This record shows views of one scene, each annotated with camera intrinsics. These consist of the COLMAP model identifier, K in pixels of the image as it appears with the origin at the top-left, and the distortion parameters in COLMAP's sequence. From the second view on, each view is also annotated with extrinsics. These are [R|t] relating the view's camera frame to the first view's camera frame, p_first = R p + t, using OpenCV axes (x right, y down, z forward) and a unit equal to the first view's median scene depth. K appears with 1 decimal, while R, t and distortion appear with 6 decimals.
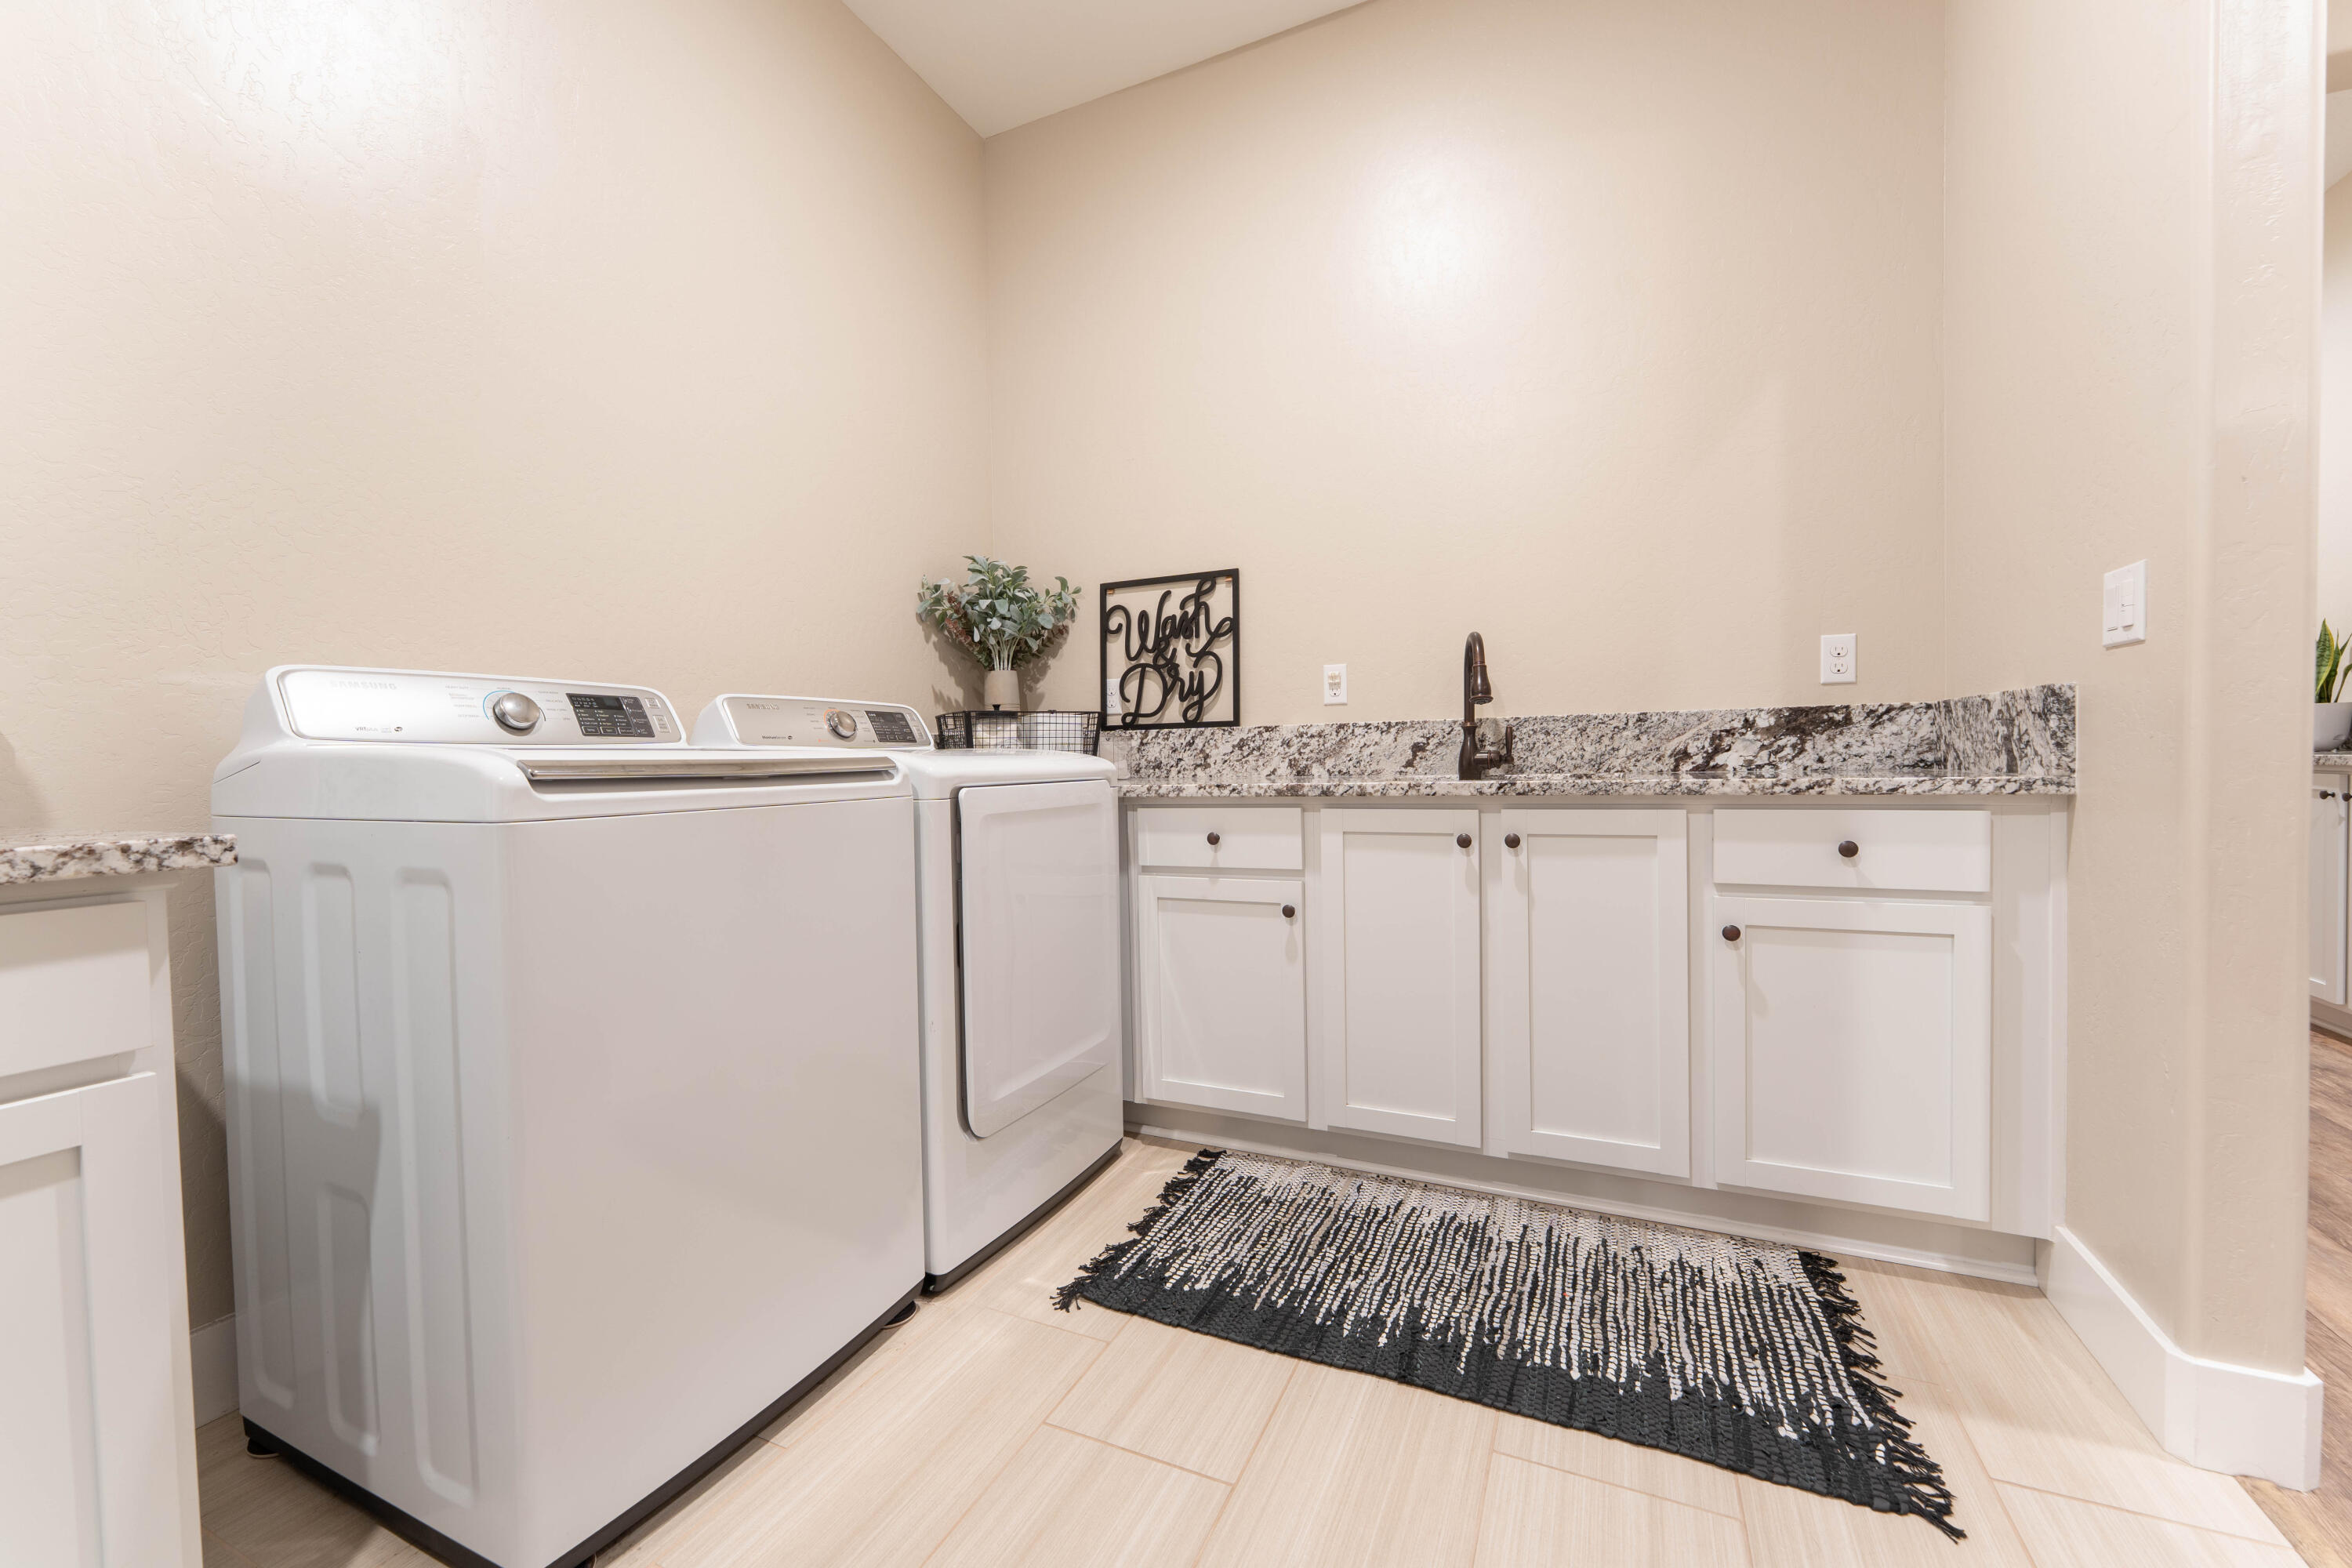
lens RADIAL K [[955.9, 0, 1175.8], [0, 955.9, 786.2], [0, 0, 1]] dist [-0.000059, -0.000479]
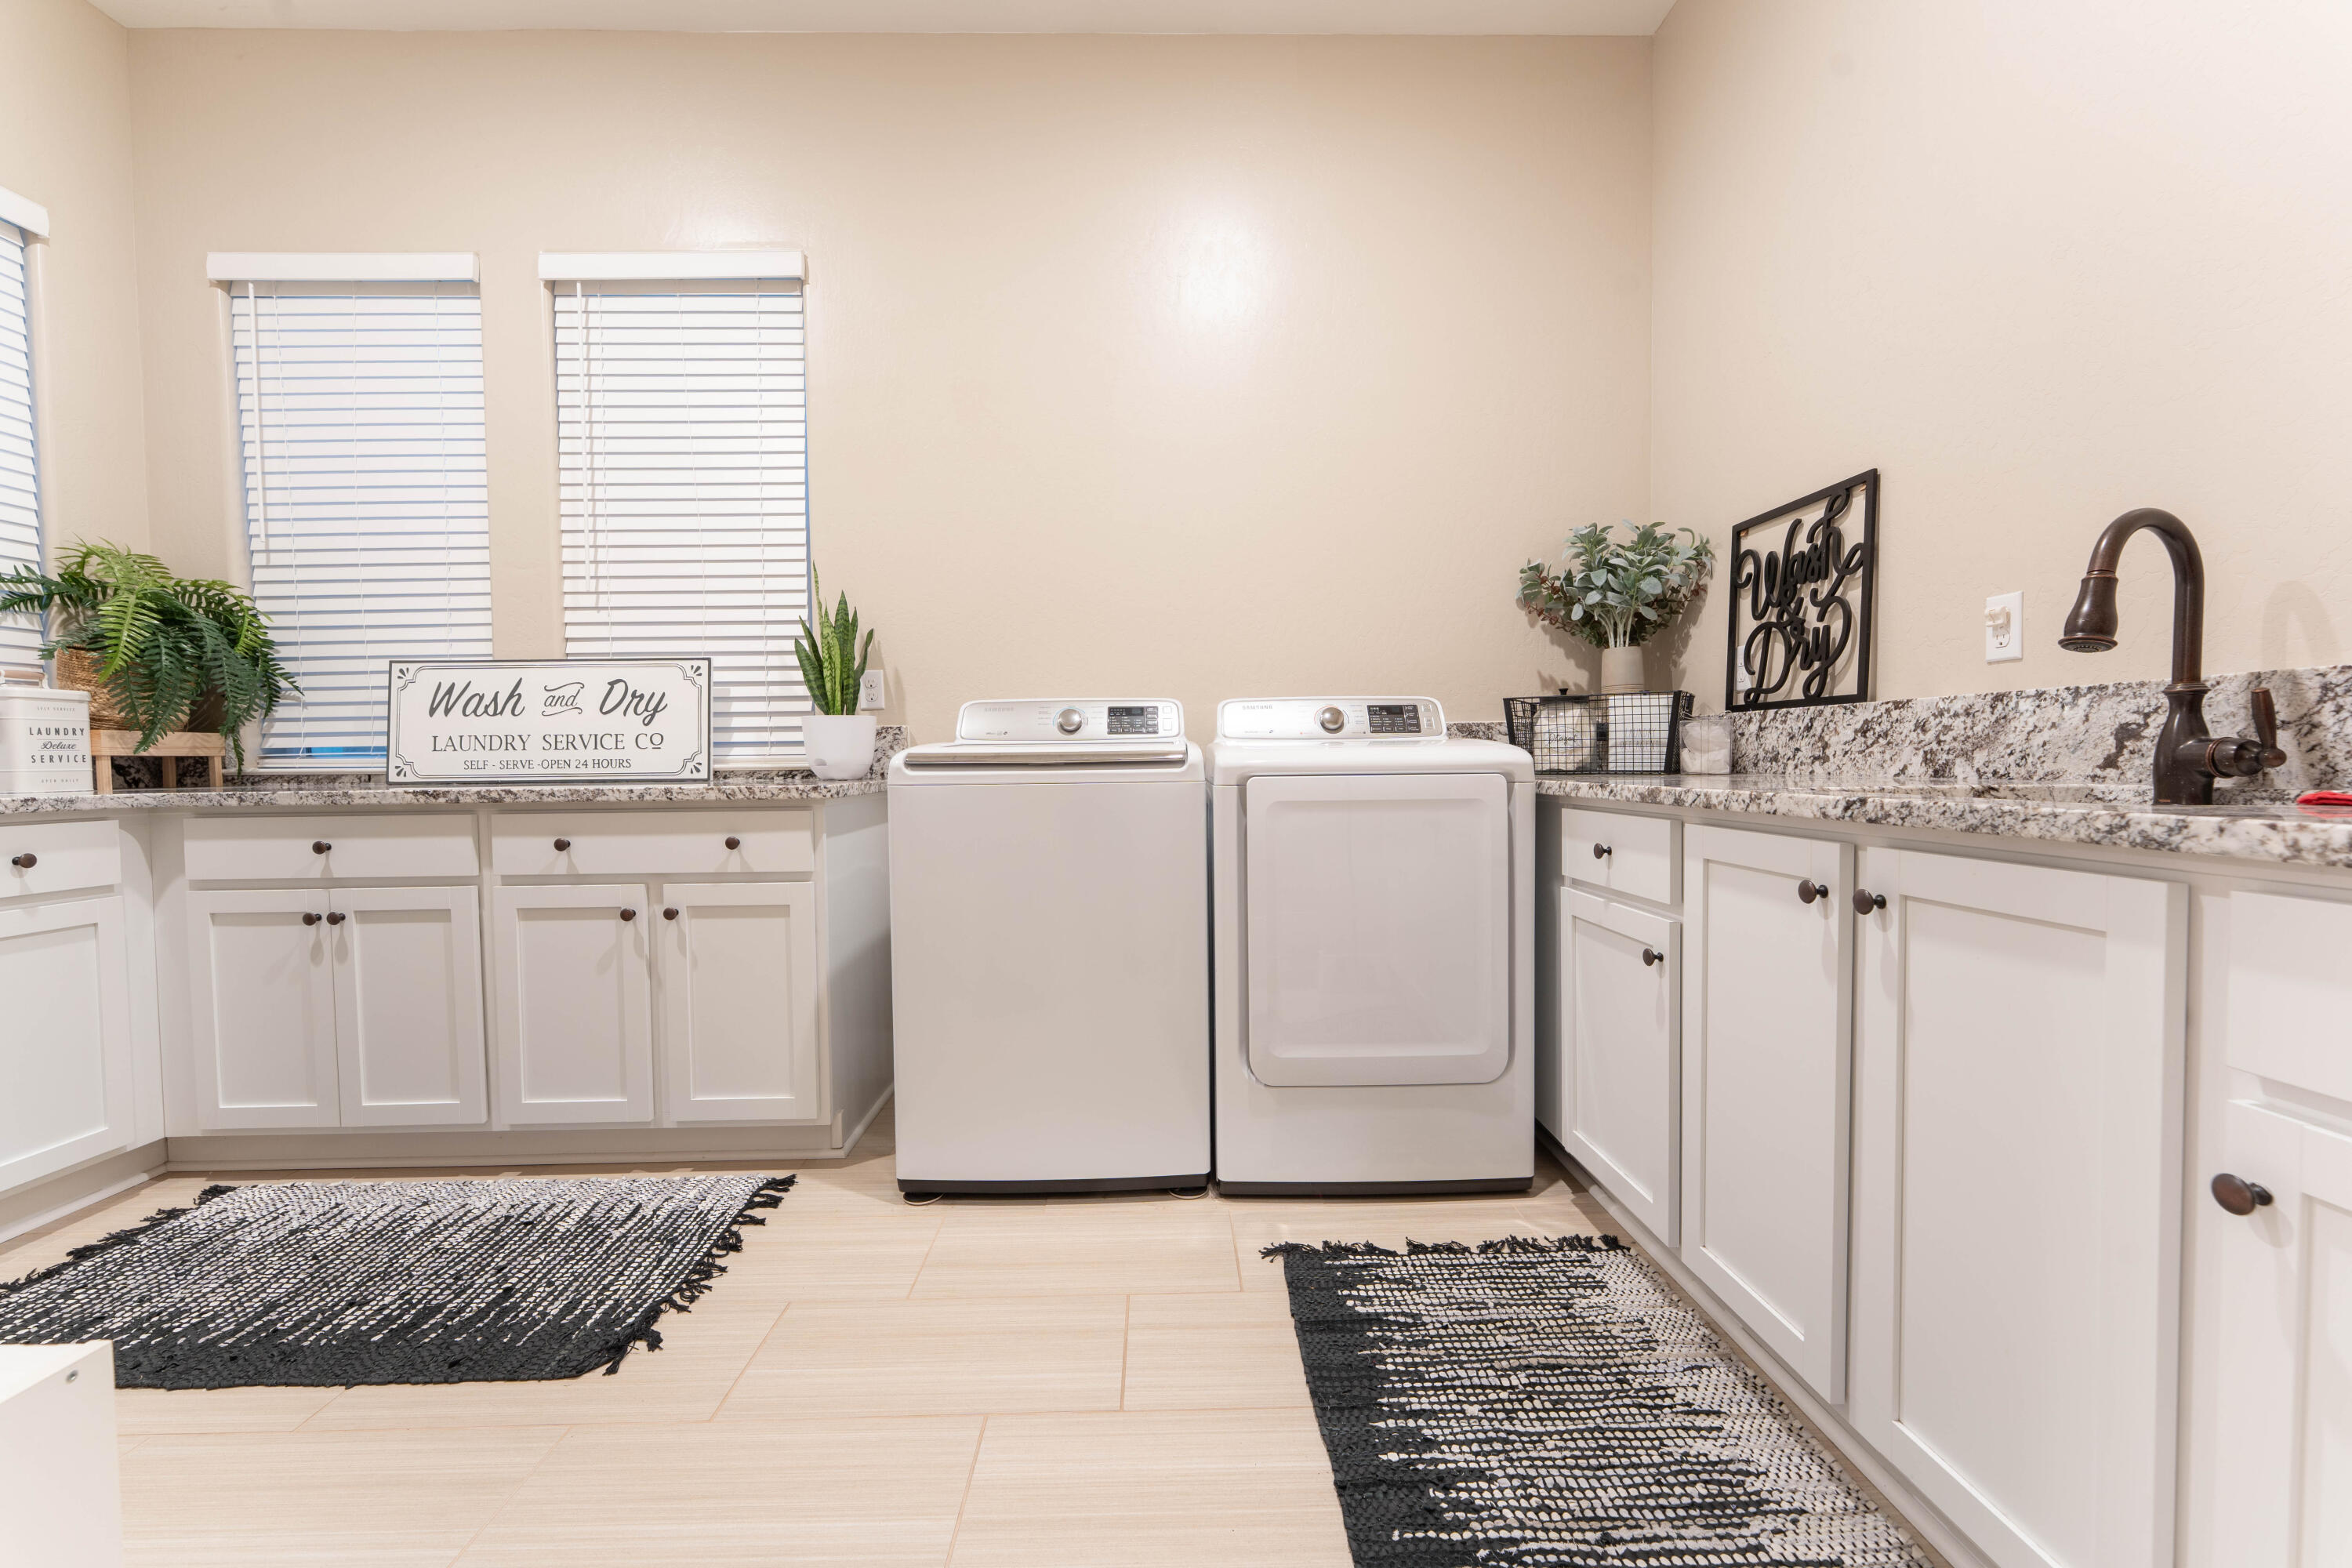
lens RADIAL K [[955.9, 0, 1171.2], [0, 955.9, 785.6], [0, 0, 1]] dist [-0.000059, -0.000479]
pose [[0.415166, 0.042767, -0.908740, 0.485722], [-0.022317, 0.999073, 0.036823, -0.016971], [0.909472, 0.004993, 0.415735, 0.266085]]
